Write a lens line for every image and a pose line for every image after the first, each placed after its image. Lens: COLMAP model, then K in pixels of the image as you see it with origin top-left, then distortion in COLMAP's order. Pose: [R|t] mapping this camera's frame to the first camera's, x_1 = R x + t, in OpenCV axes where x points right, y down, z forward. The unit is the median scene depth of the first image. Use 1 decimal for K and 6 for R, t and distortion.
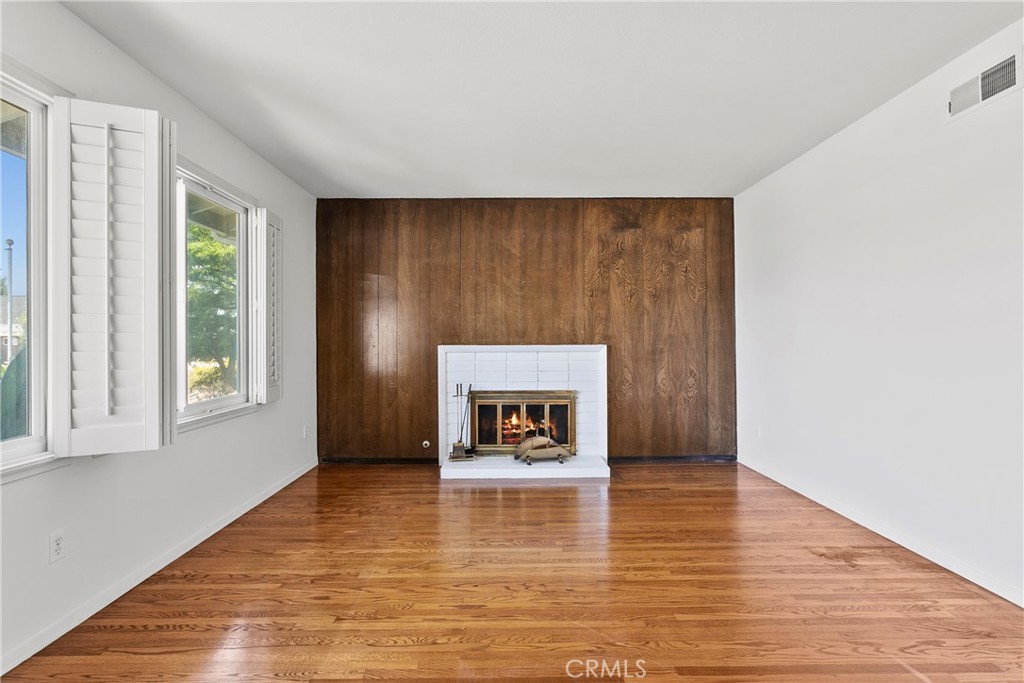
lens RADIAL K [[489.4, 0, 507.3], [0, 489.4, 338.7], [0, 0, 1]] dist [-0.016870, 0.009532]
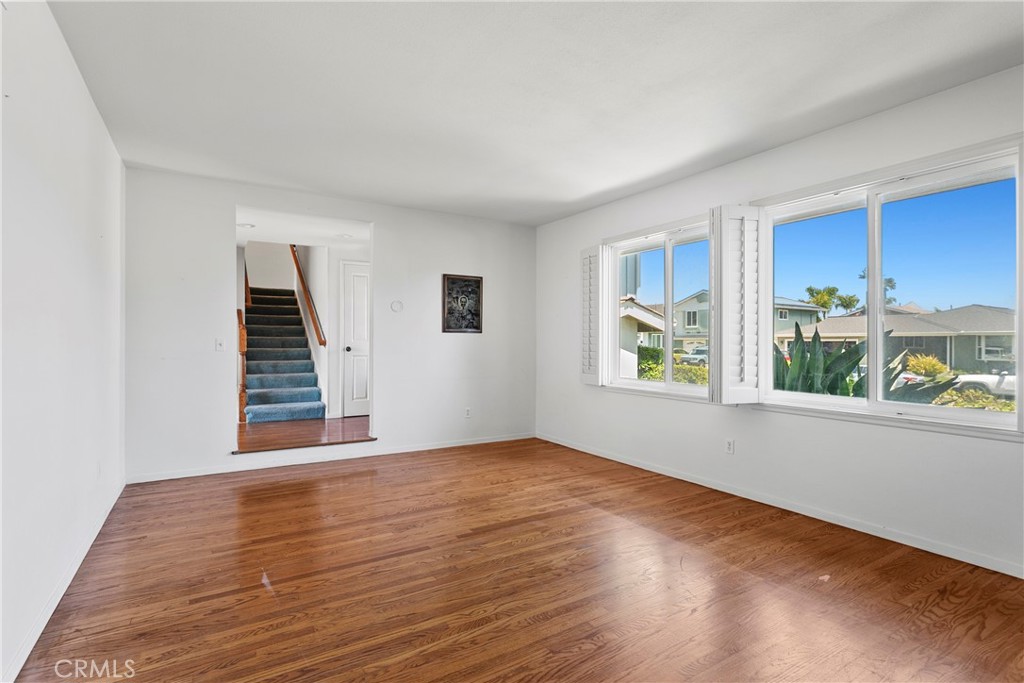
lens RADIAL K [[510.5, 0, 507.6], [0, 510.5, 339.9], [0, 0, 1]] dist [-0.020004, 0.012667]
pose [[-0.853666, 0.001030, -0.520821, 0.358277], [0.003218, 0.999989, -0.003296, 0.003188], [0.520812, -0.004490, -0.853660, 0.920332]]
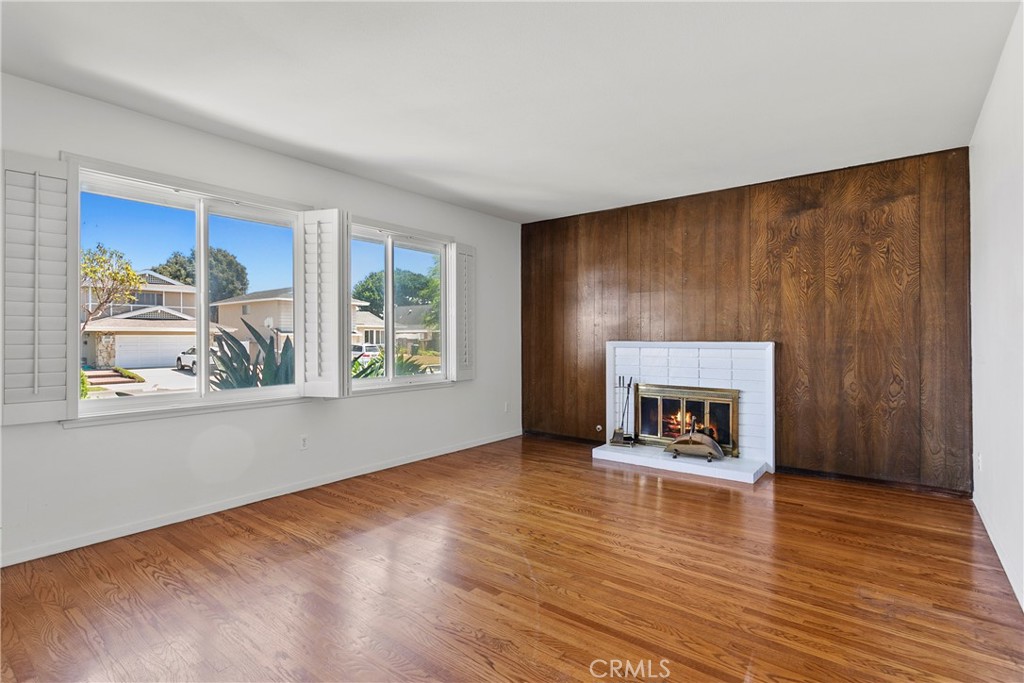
lens RADIAL K [[485.0, 0, 519.8], [0, 485.0, 336.5], [0, 0, 1]] dist [-0.005233, 0.000880]
pose [[0.794715, 0.002625, -0.606977, 0.378307], [-0.000056, 0.999991, 0.004251, -0.001755], [0.606983, -0.003344, 0.794708, -0.005298]]
